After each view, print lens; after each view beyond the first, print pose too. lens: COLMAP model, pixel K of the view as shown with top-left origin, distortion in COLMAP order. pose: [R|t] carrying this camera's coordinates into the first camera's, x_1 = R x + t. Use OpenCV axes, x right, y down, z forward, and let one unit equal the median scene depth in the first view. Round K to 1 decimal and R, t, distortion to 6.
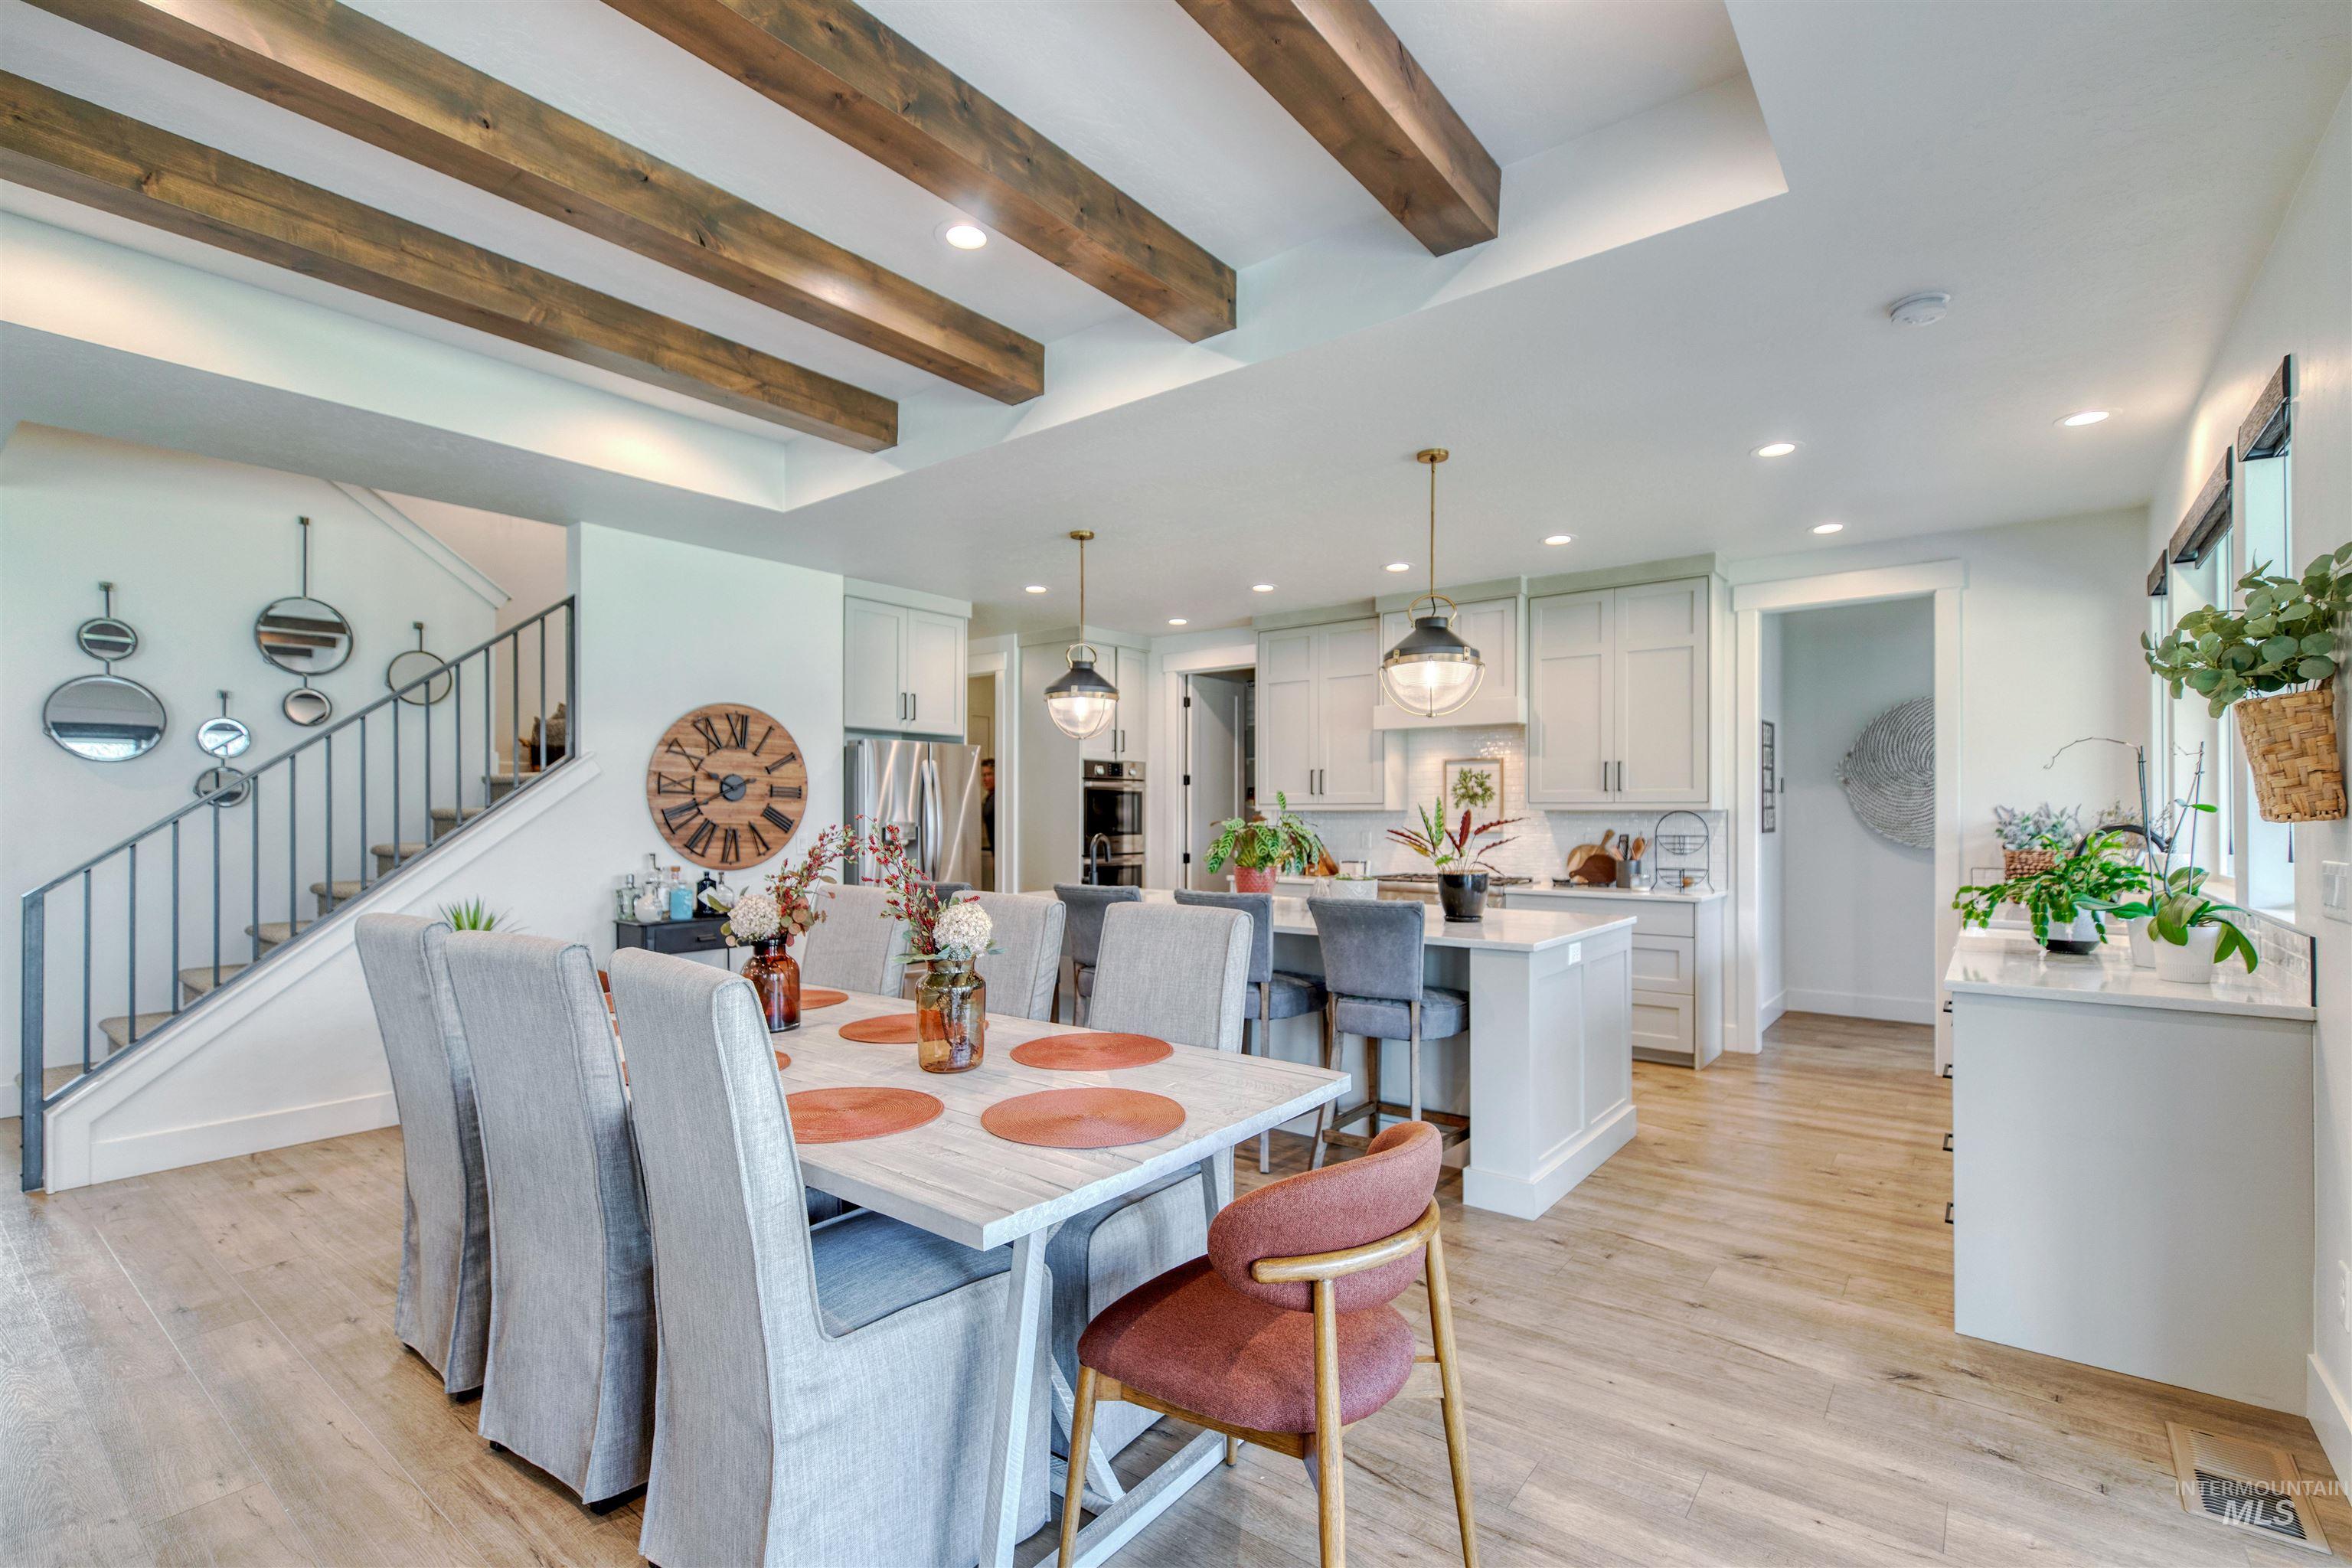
lens RADIAL K [[1054.3, 0, 1170.1], [0, 1054.3, 801.7], [0, 0, 1]] dist [0.000694, 0.000101]
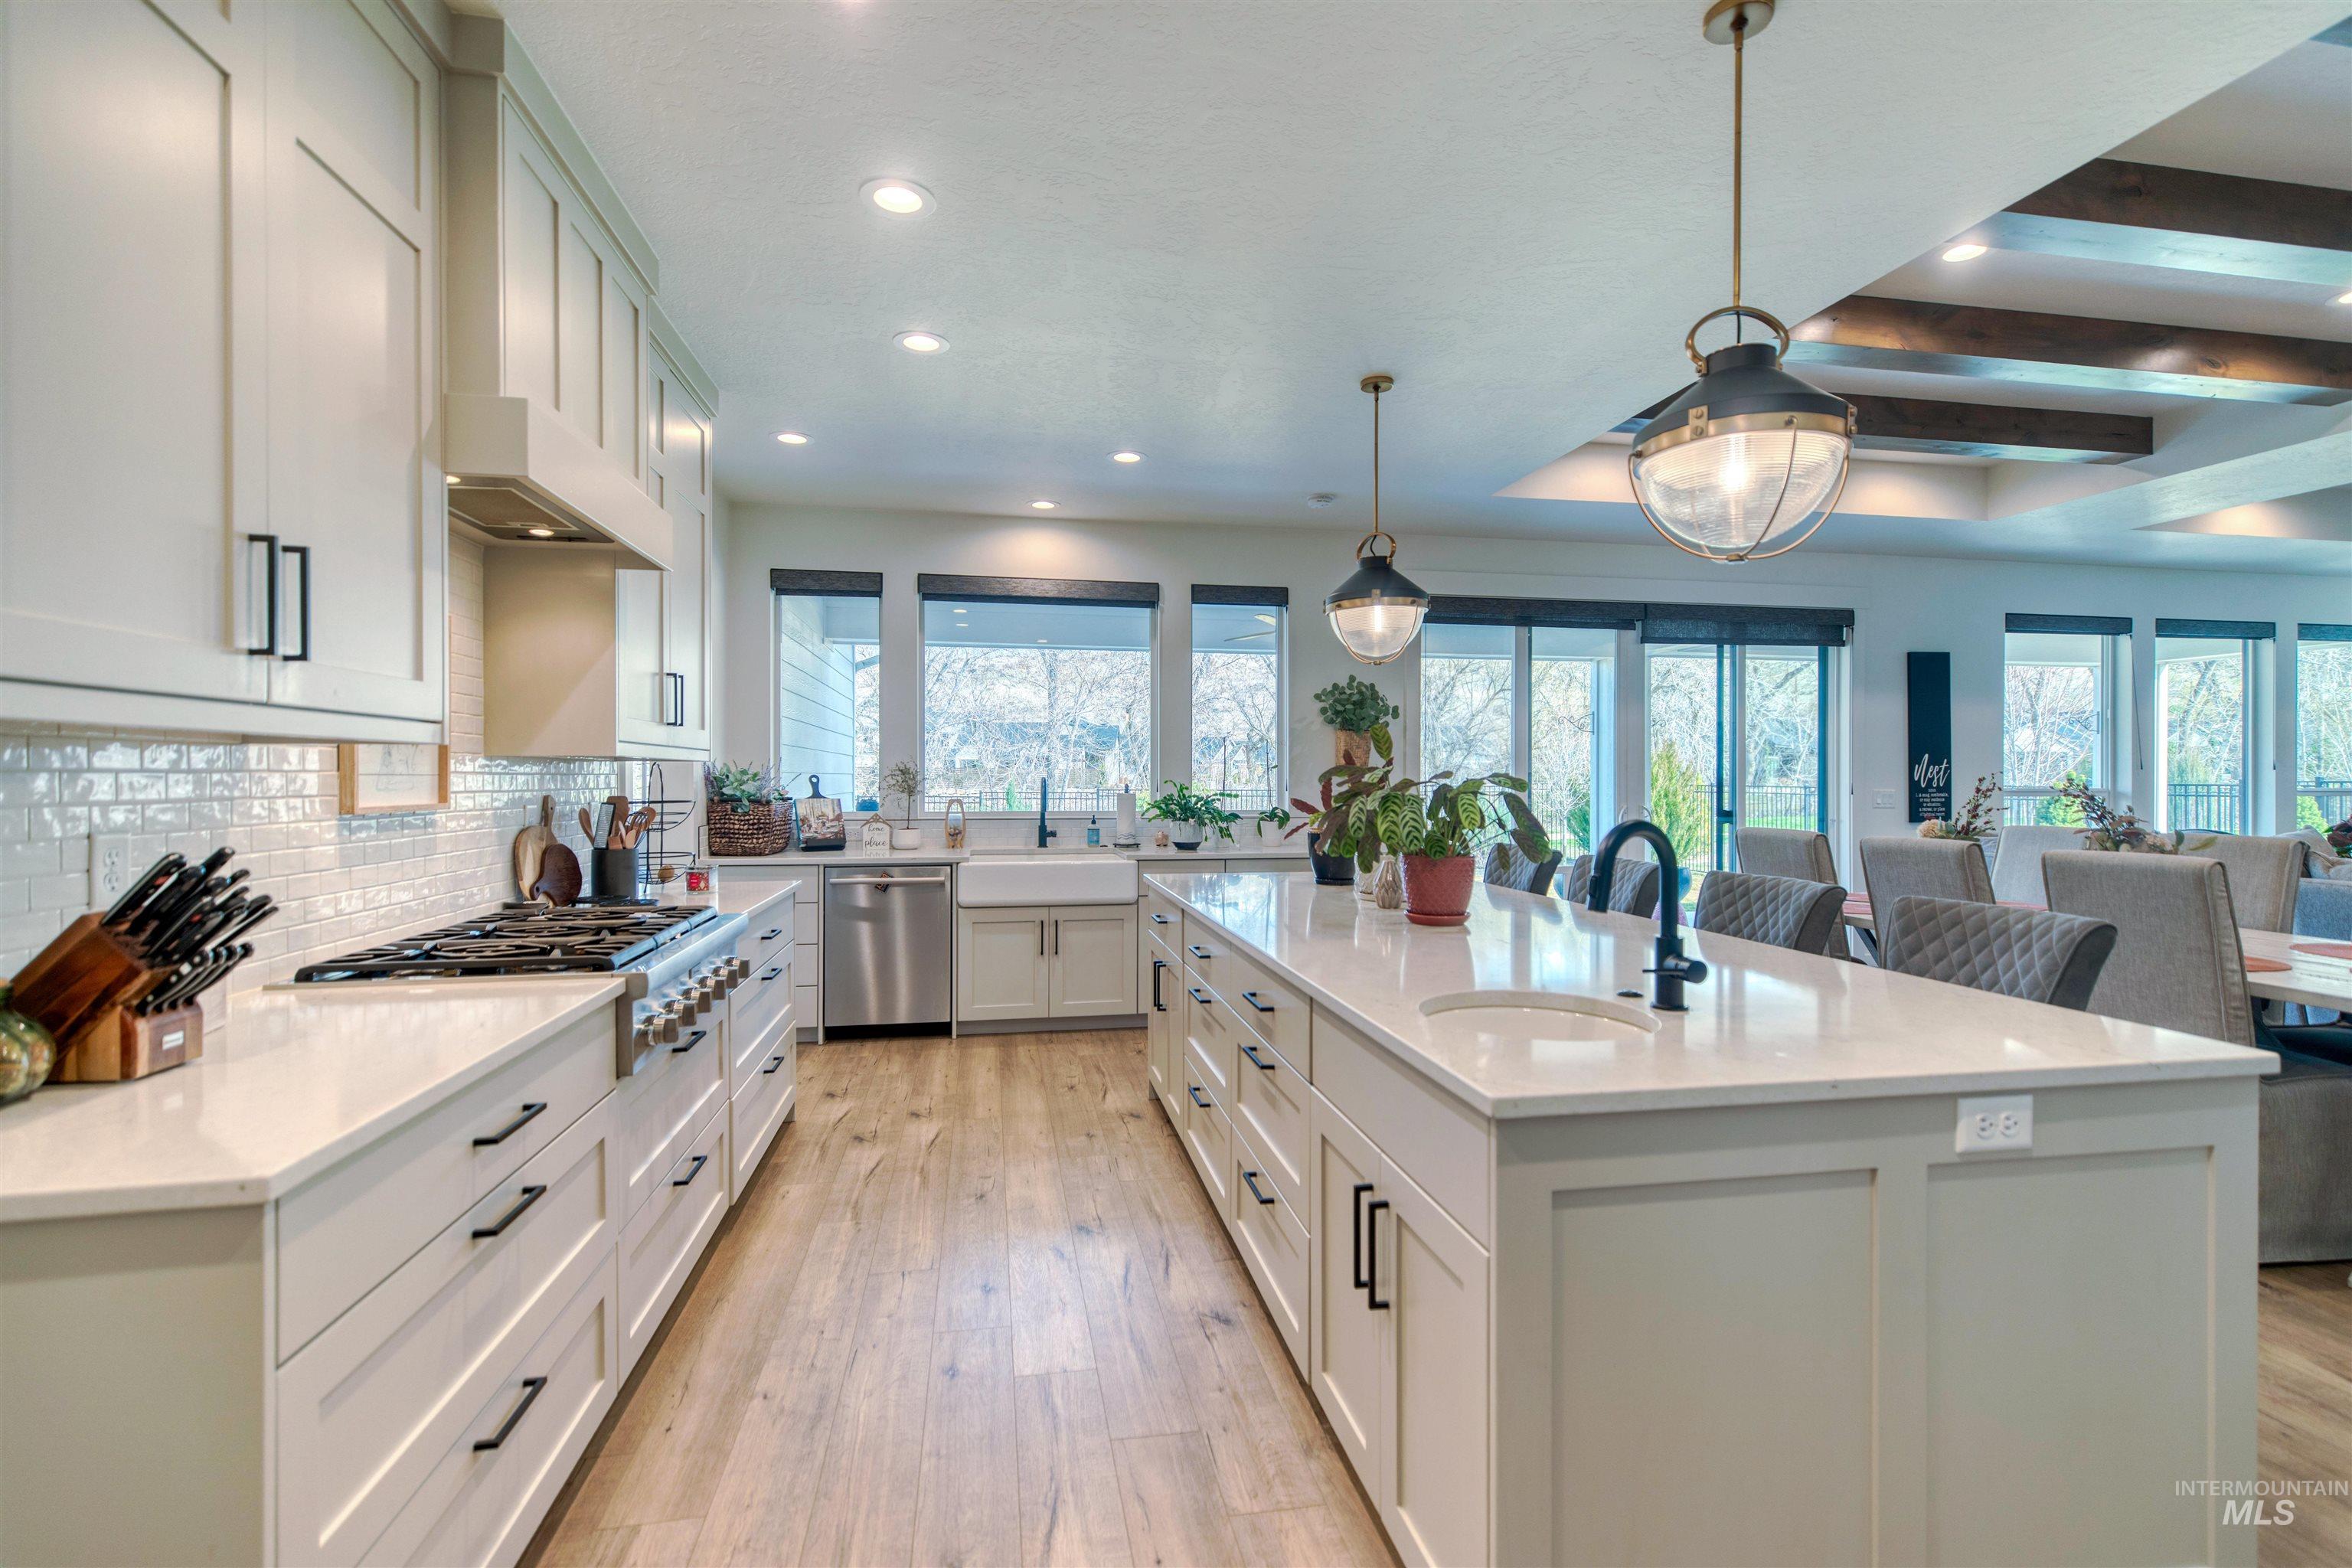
lens RADIAL K [[1049.4, 0, 1178.4], [0, 1049.4, 772.1], [0, 0, 1]] dist [0.003448, 0.000152]
pose [[-0.751609, 0.001648, 0.659607, -0.168569], [-0.010433, 0.999842, -0.014386, 0.021200], [-0.659527, -0.017695, -0.751473, 1.309605]]
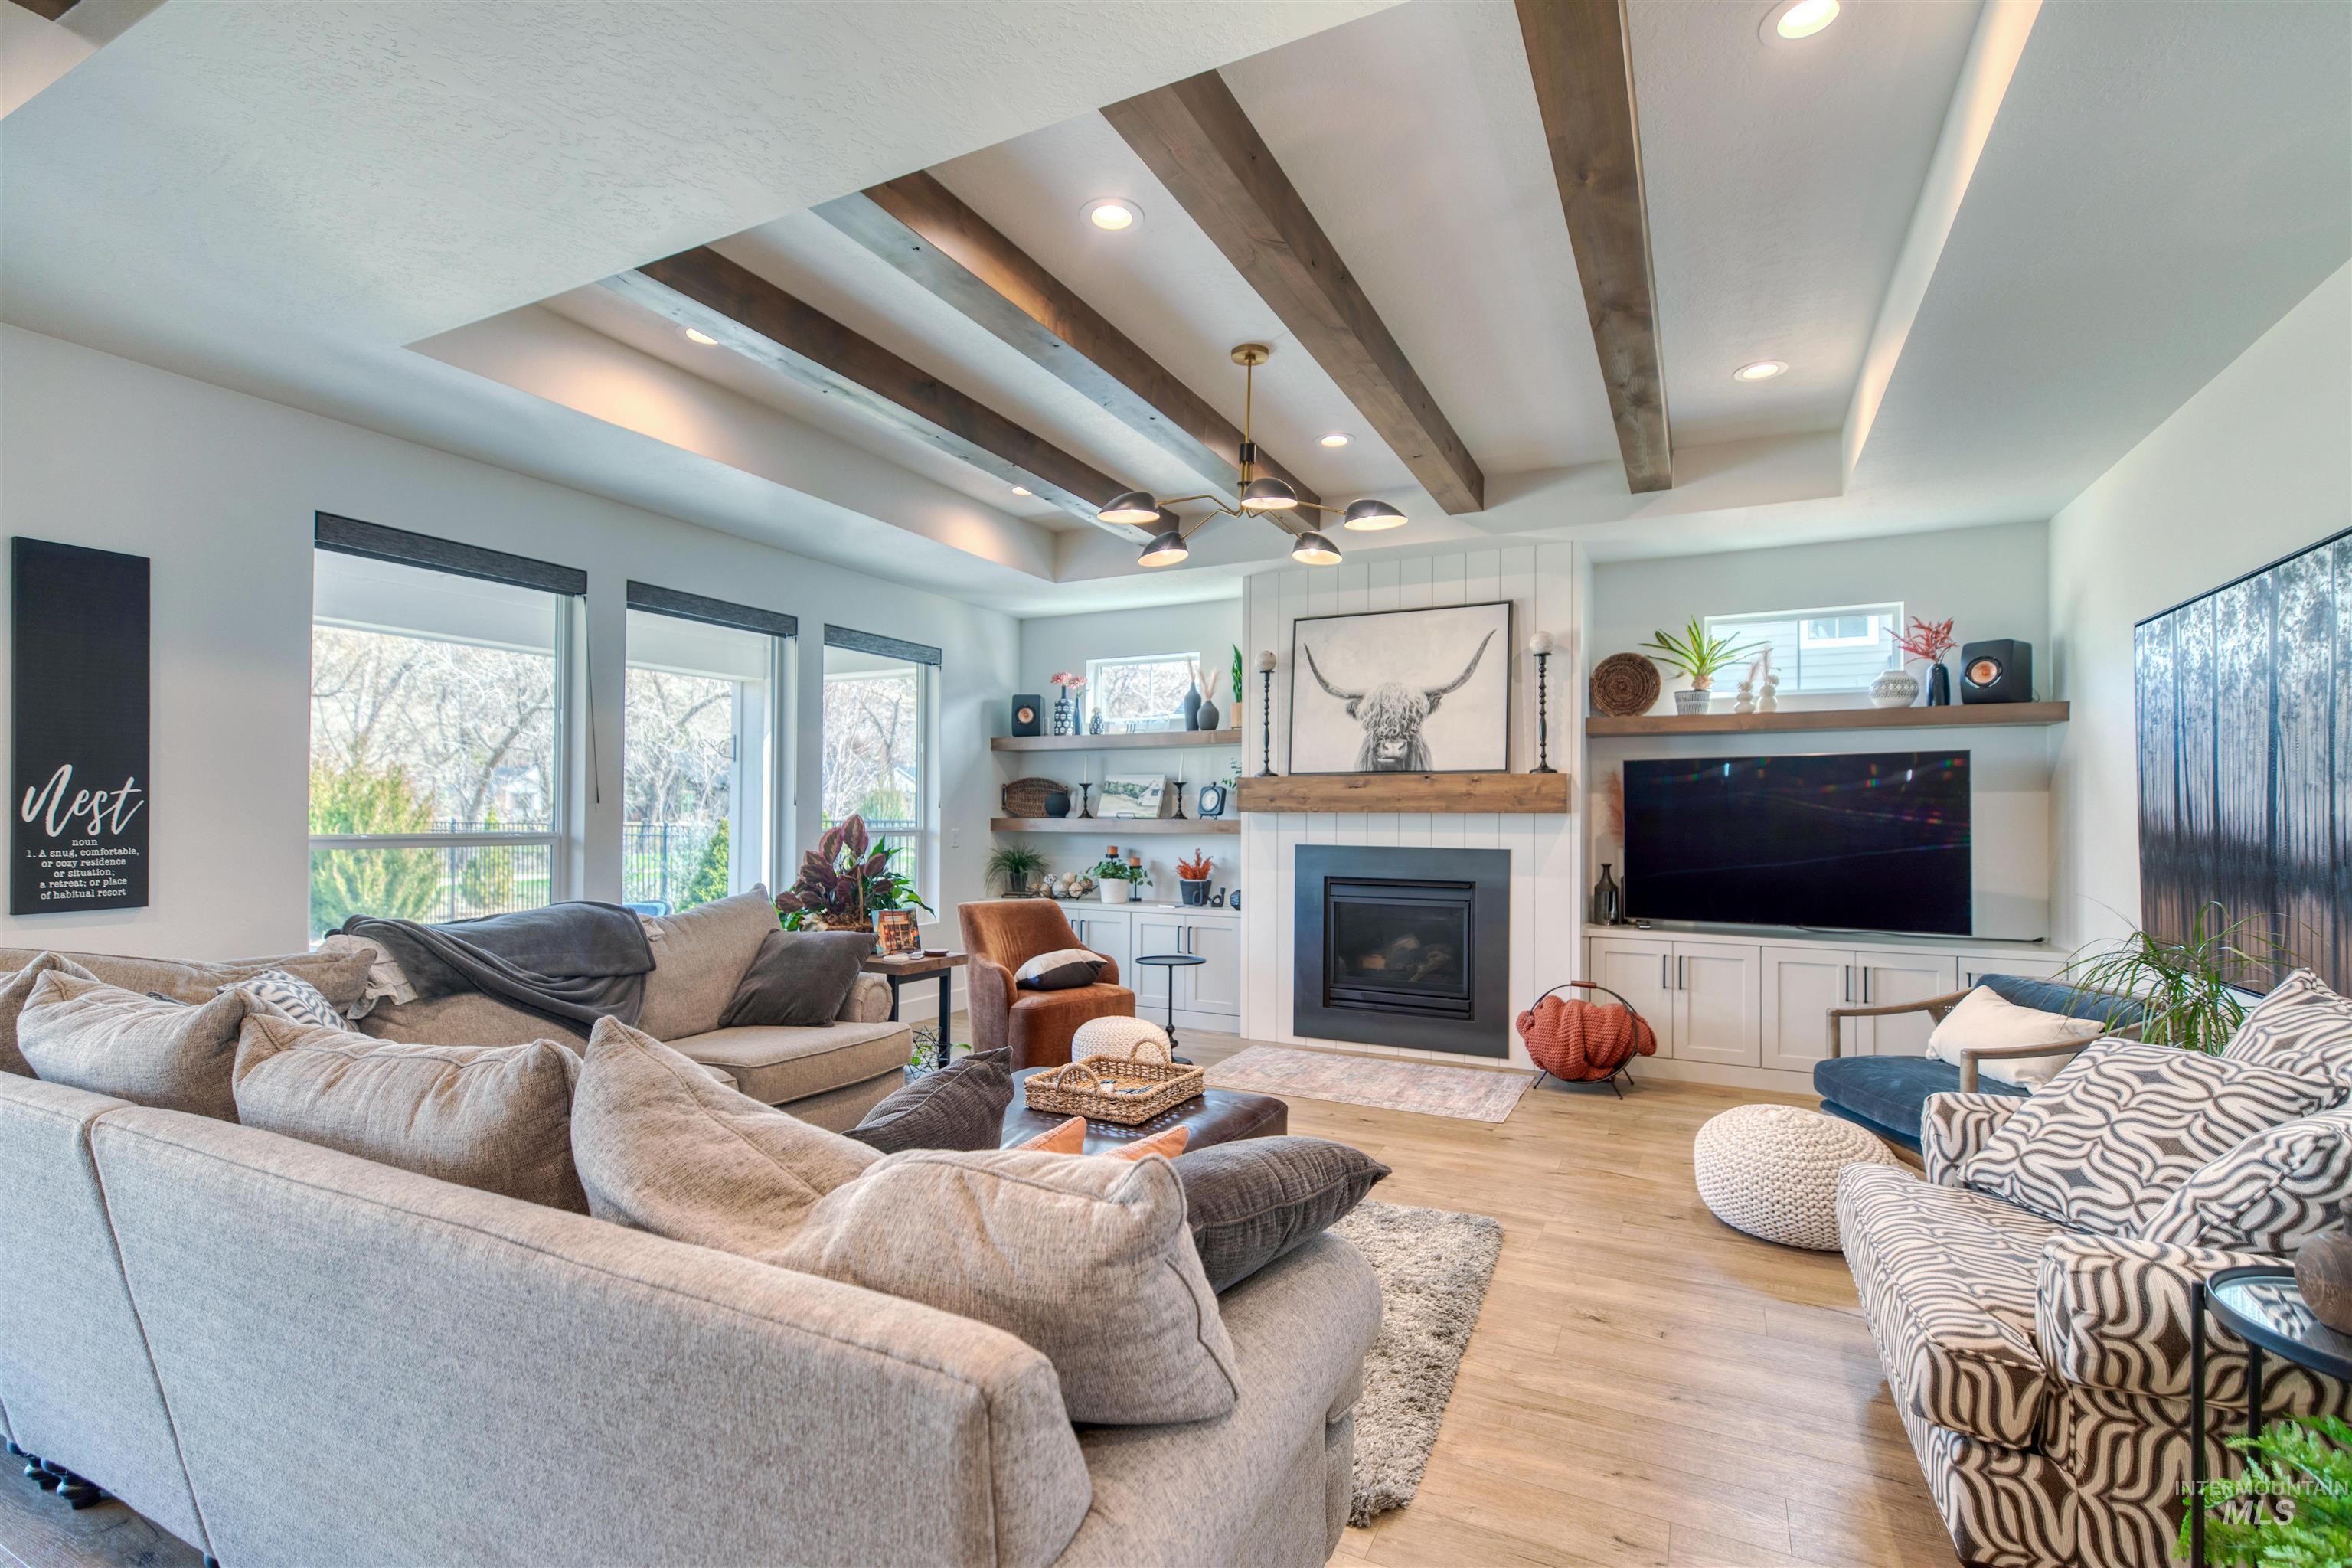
lens RADIAL K [[1062.4, 0, 1178.4], [0, 1062.4, 813.7], [0, 0, 1]] dist [0.002625, -0.000075]
pose [[-0.979271, -0.005254, -0.202484, -0.484529], [-0.002428, 0.999896, -0.014204, 0.006914], [0.202538, -0.013418, -0.979183, 0.508703]]
